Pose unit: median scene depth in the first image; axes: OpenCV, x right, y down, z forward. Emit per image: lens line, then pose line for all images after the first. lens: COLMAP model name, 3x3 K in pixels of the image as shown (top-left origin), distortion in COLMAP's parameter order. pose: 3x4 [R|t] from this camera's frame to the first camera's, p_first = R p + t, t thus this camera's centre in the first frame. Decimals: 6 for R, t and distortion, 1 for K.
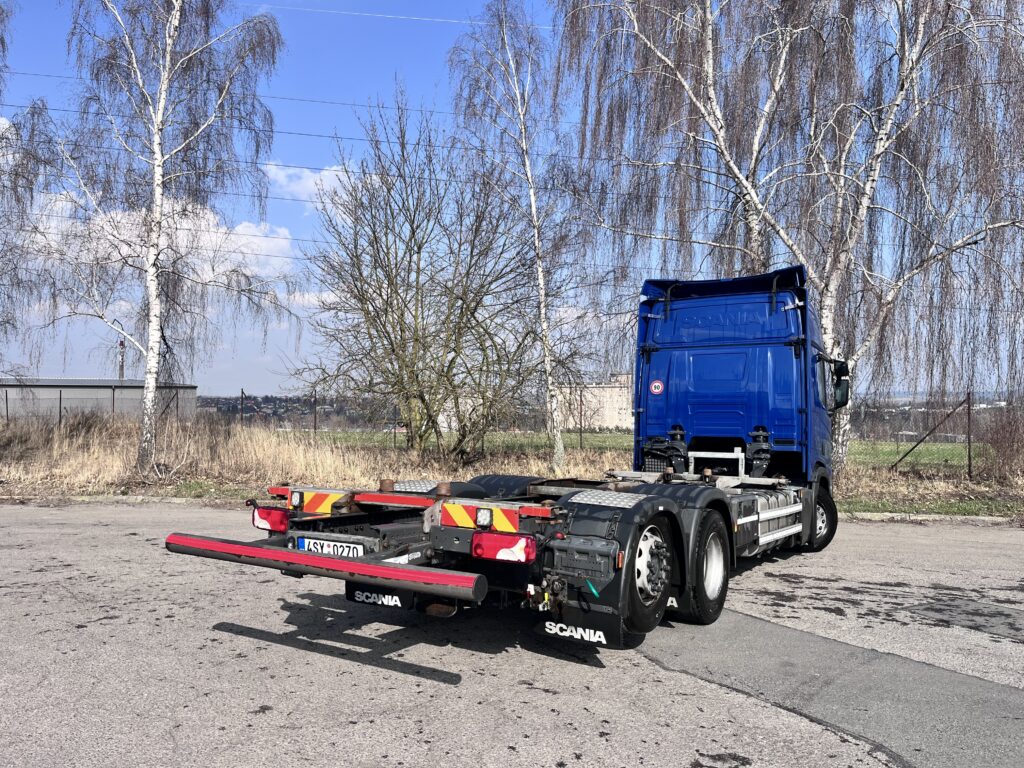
lens RADIAL K [[770.6, 0, 505.3], [0, 770.6, 374.6], [0, 0, 1]] dist [0.056755, -0.078264]
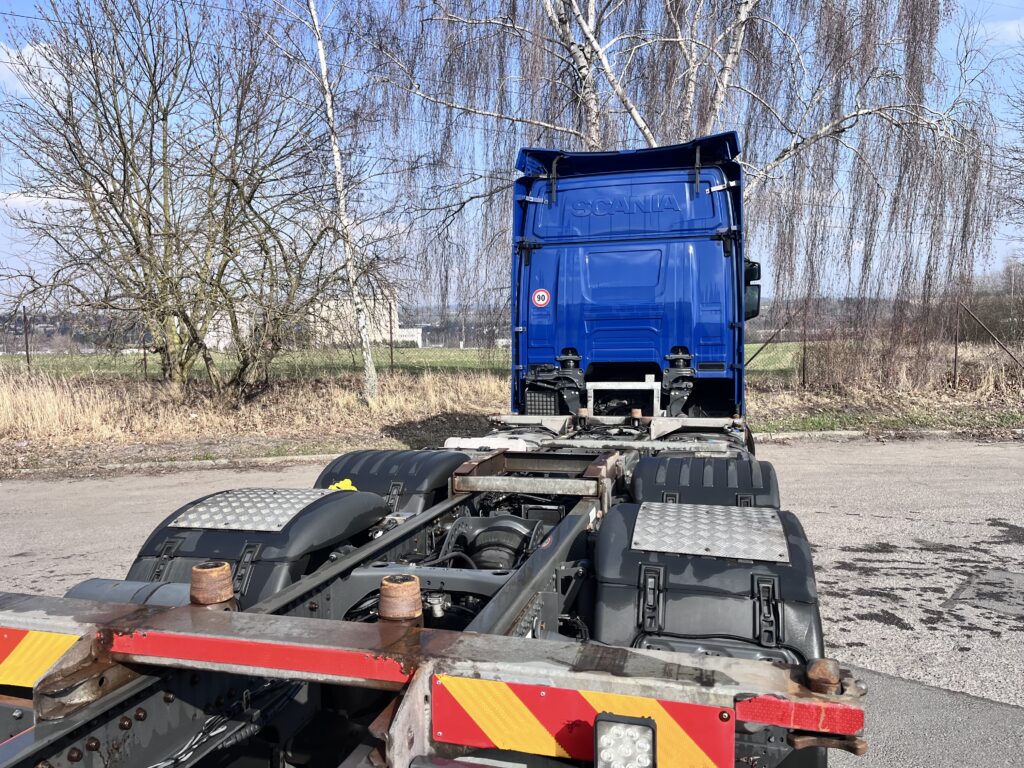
lens RADIAL K [[770.6, 0, 503.0], [0, 770.6, 381.2], [0, 0, 1]] dist [0.056755, -0.078264]
pose [[0.954746, -0.043099, 0.294282, -0.040017], [0.006797, 0.992348, 0.123282, 0.003182], [-0.297344, -0.115703, 0.947734, 0.200329]]
